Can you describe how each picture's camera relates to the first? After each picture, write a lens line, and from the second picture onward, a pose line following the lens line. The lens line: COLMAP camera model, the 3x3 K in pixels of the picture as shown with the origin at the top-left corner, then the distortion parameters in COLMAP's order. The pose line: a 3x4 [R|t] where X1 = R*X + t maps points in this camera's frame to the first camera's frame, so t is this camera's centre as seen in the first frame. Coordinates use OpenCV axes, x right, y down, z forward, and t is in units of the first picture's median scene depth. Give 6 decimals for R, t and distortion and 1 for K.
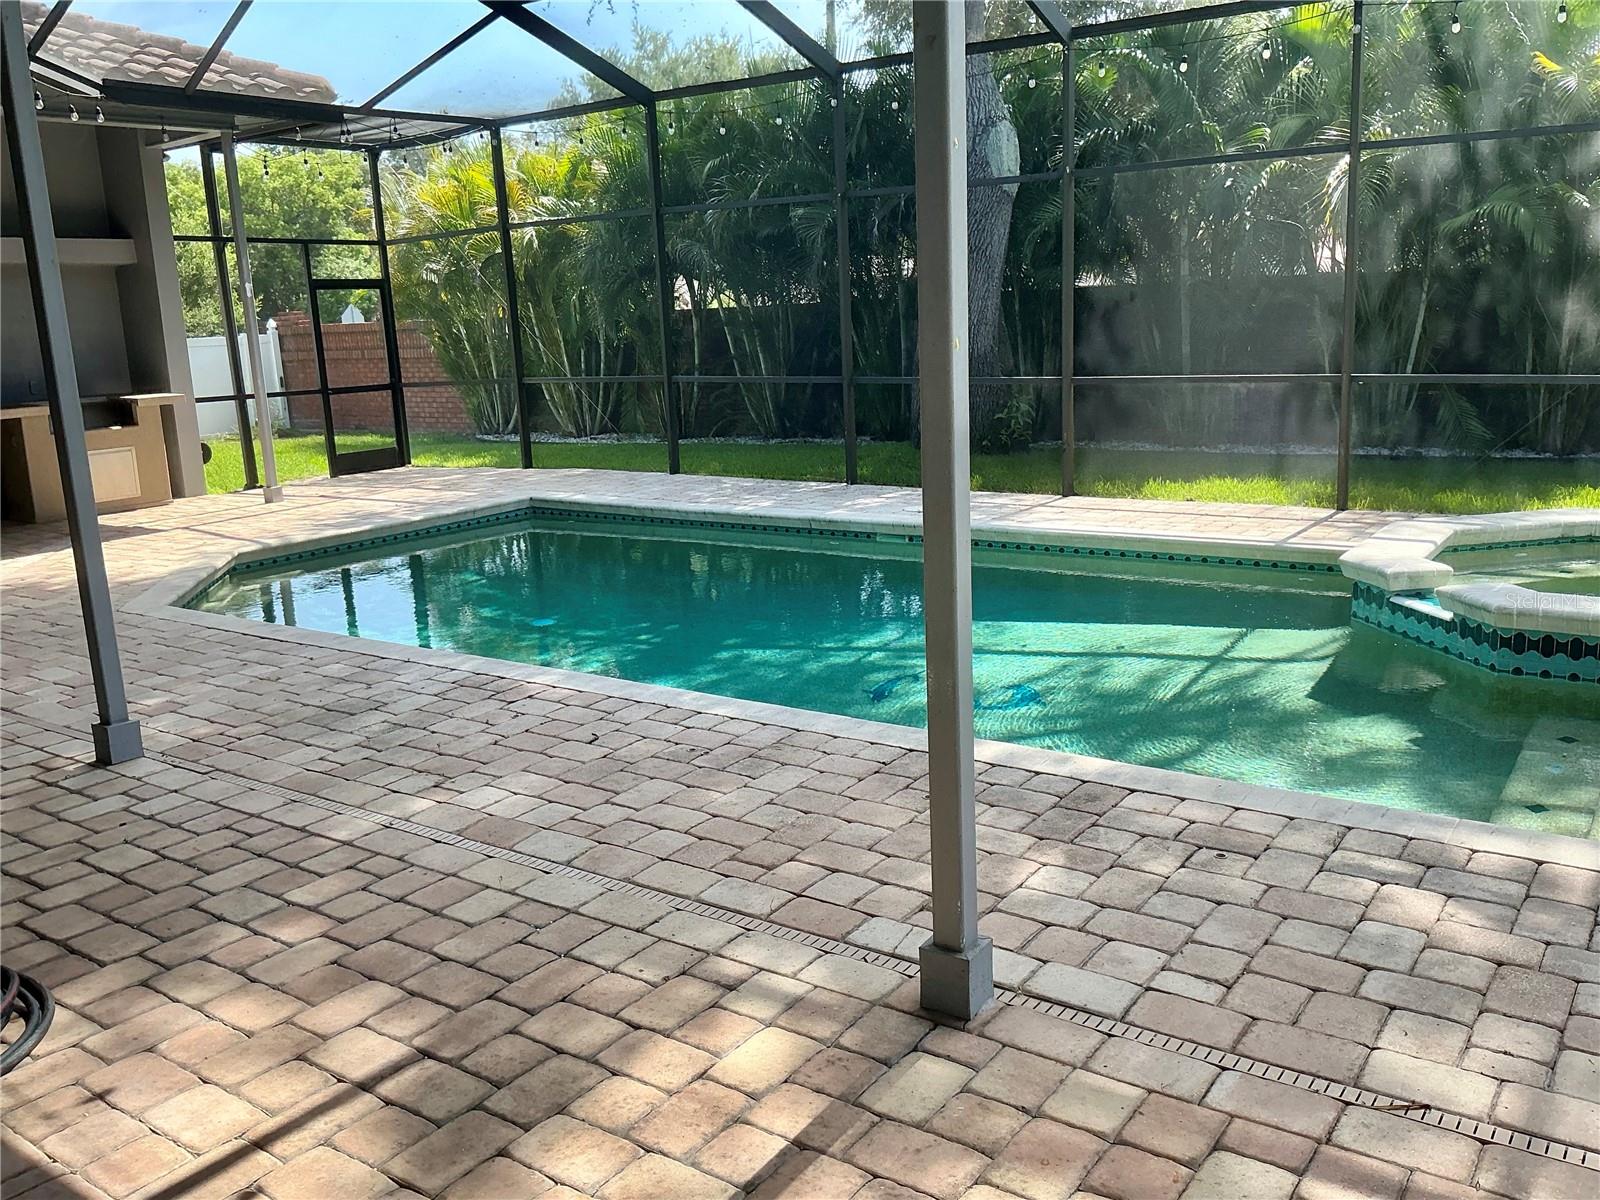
lens RADIAL K [[1327.8, 0, 800.0], [0, 1327.8, 600.0], [0, 0, 1]] dist [0.117288, -0.218708]
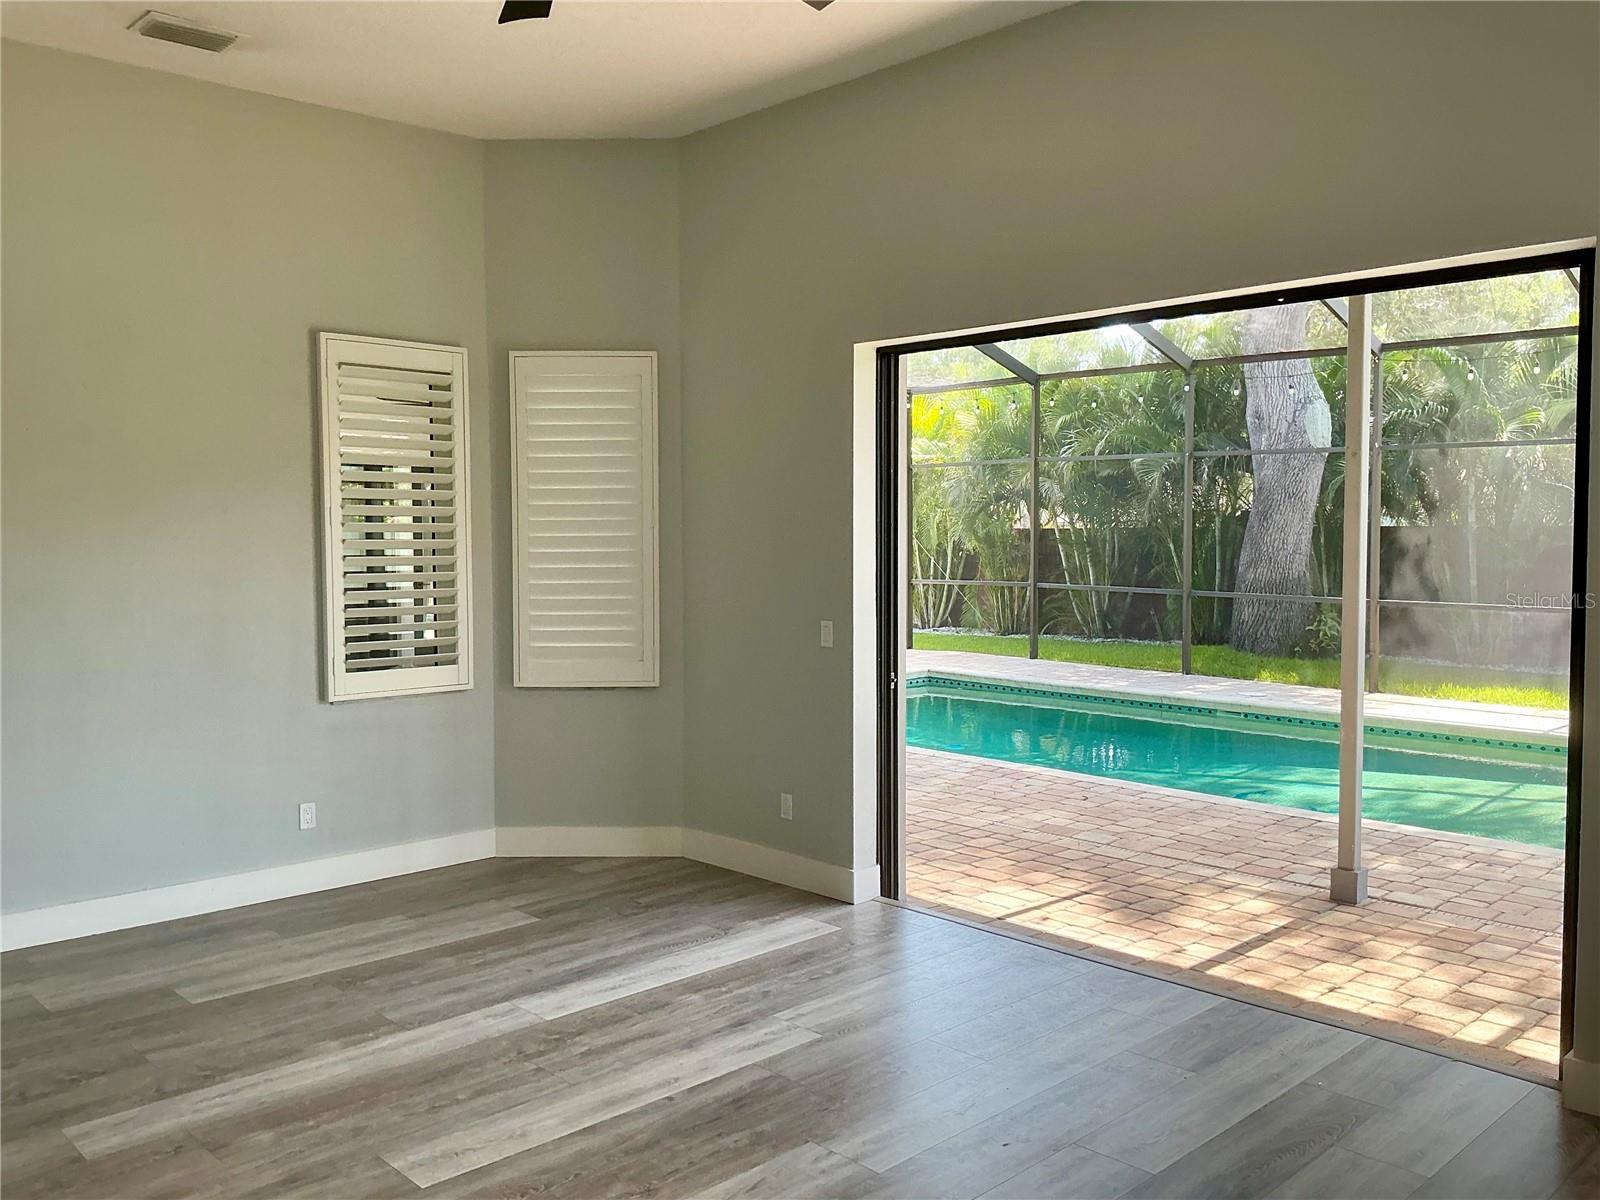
lens RADIAL K [[1322.9, 0, 800.0], [0, 1322.9, 600.0], [0, 0, 1]] dist [0.139963, -0.288533]
pose [[0.981079, 0.050315, -0.186957, -0.101959], [-0.077886, 0.986626, -0.143190, 0.062494], [0.177252, 0.155042, 0.971876, -0.359008]]
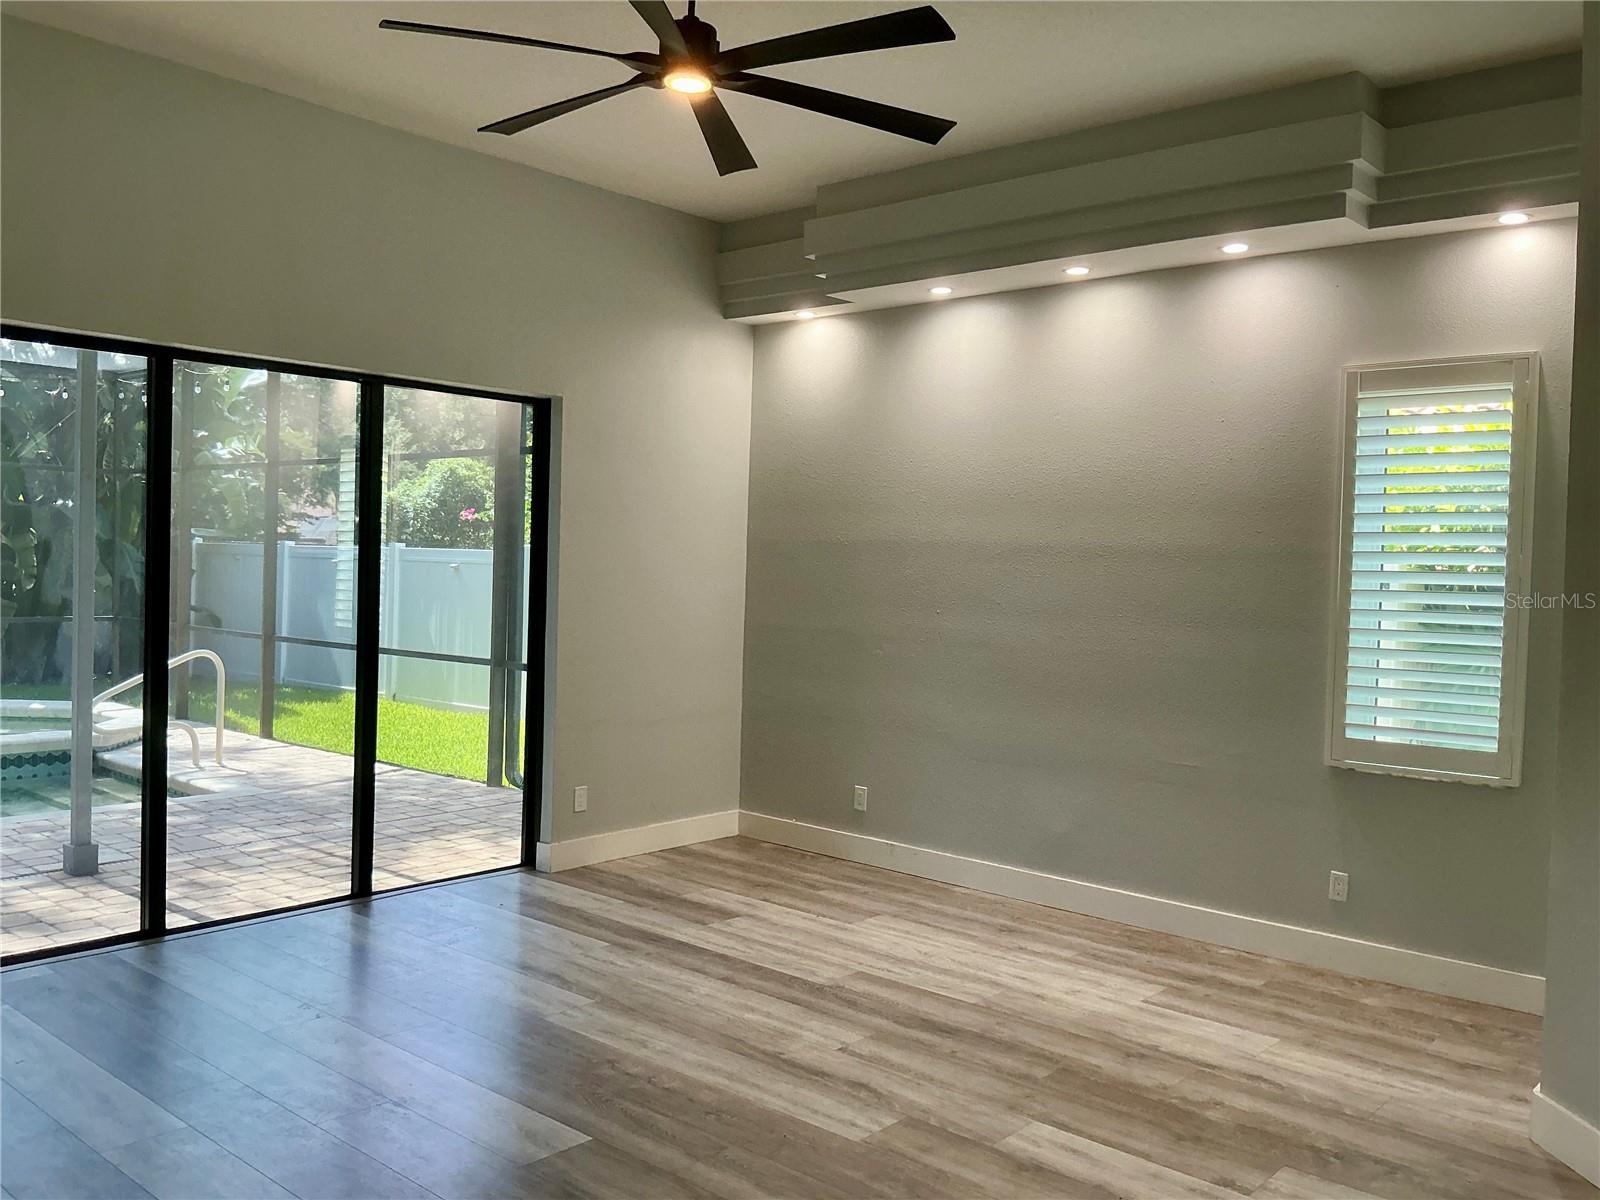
lens RADIAL K [[1322.9, 0, 800.0], [0, 1322.9, 600.0], [0, 0, 1]] dist [0.139963, -0.288533]
pose [[0.105590, 0.015939, 0.994282, -0.605697], [0.176103, 0.983768, -0.034472, 0.042098], [-0.978692, 0.178736, 0.101069, -0.154278]]
